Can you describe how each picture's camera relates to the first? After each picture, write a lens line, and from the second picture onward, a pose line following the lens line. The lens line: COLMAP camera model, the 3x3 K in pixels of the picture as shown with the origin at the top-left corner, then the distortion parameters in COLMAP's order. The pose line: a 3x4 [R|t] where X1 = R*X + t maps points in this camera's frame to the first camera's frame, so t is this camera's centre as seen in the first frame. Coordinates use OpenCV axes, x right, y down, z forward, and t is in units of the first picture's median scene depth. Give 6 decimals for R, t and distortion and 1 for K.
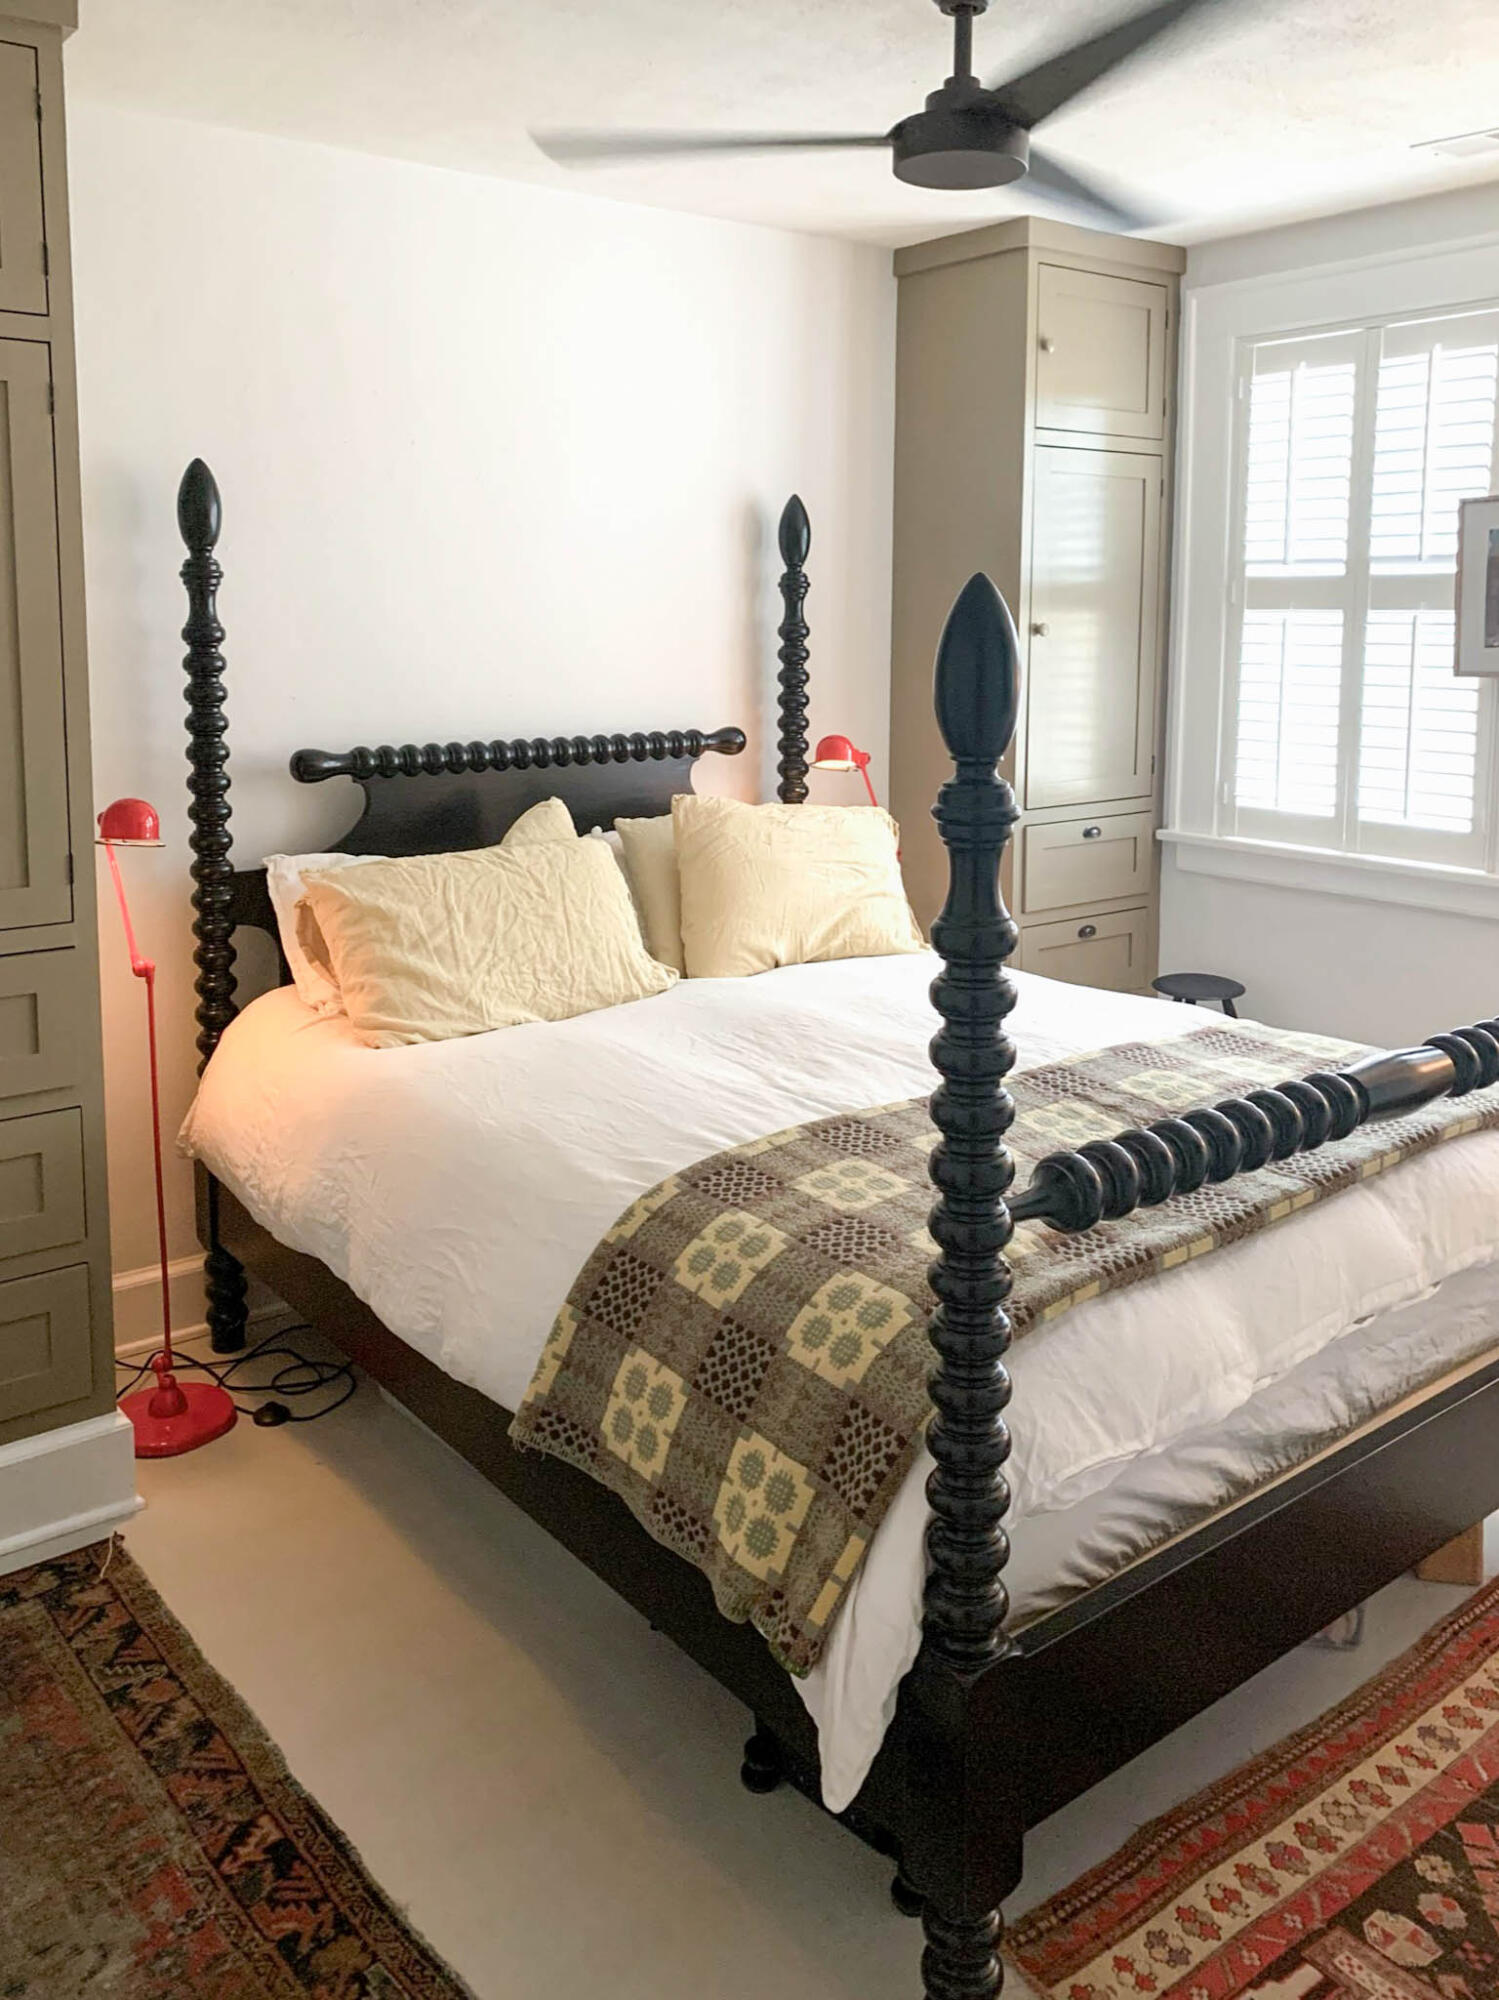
lens RADIAL K [[1538.4, 0, 749.5], [0, 1538.4, 1000.0], [0, 0, 1]] dist [0.003614, 0.000926]
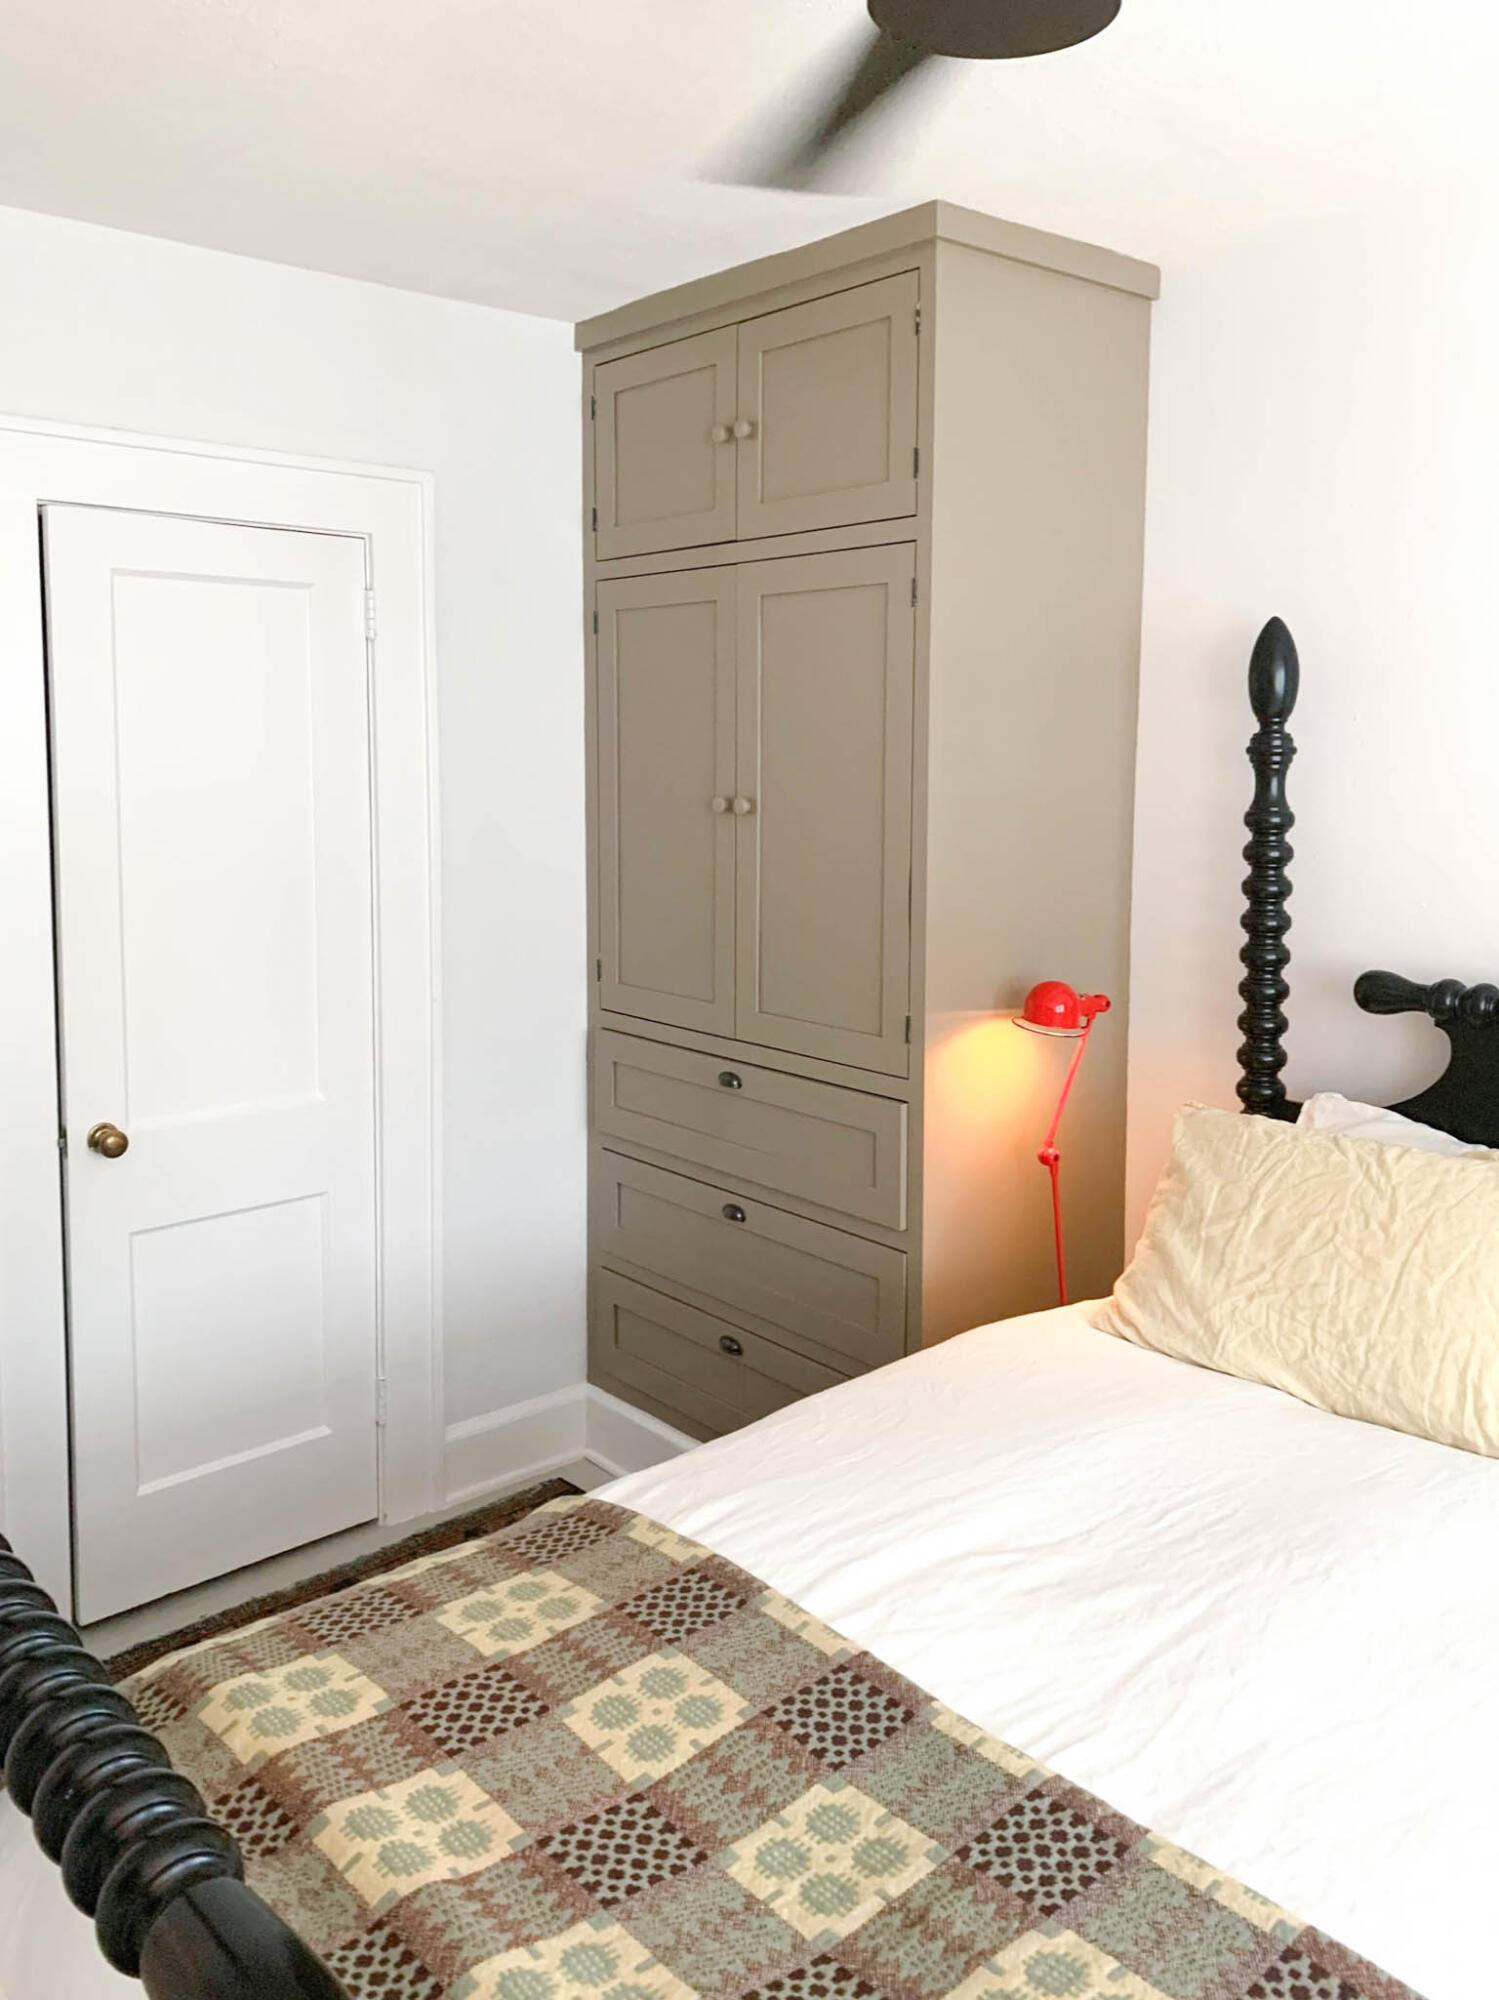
lens RADIAL K [[1538.4, 0, 749.5], [0, 1538.4, 1000.0], [0, 0, 1]] dist [0.003614, 0.000926]
pose [[0.065500, 0.151651, -0.986261, 0.493165], [-0.260756, 0.956642, 0.129780, -0.180646], [0.963180, 0.248673, 0.102204, 0.672912]]
